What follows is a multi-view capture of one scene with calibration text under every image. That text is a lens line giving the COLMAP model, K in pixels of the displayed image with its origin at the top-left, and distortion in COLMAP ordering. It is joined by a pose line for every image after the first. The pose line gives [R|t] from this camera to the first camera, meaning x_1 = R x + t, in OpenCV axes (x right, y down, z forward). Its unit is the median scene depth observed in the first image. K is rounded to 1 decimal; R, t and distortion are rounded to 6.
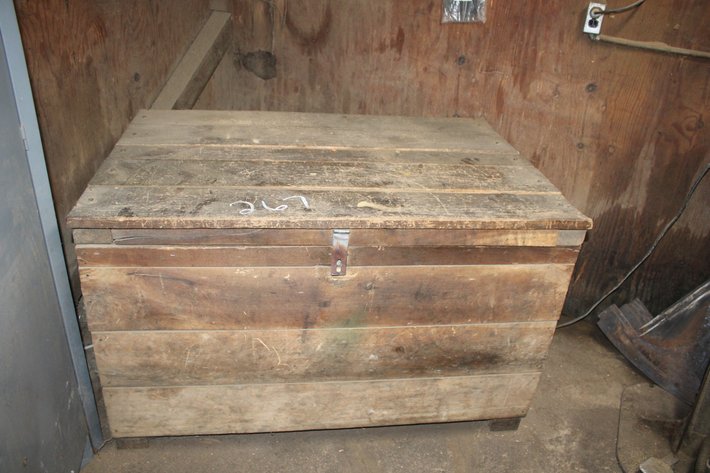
lens RADIAL K [[575.5, 0, 355.0], [0, 575.5, 236.5], [0, 0, 1]] dist [-0.153594, 0.107588]
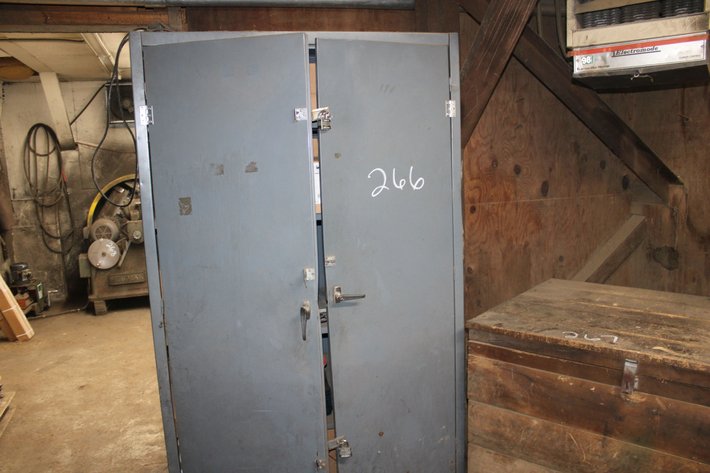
lens RADIAL K [[575.5, 0, 355.0], [0, 575.5, 236.5], [0, 0, 1]] dist [-0.153594, 0.107588]
pose [[0.655443, 0.016108, -0.755073, 0.493301], [-0.279011, 0.934211, -0.222267, 0.175319], [0.701817, 0.356357, 0.616816, -0.363162]]
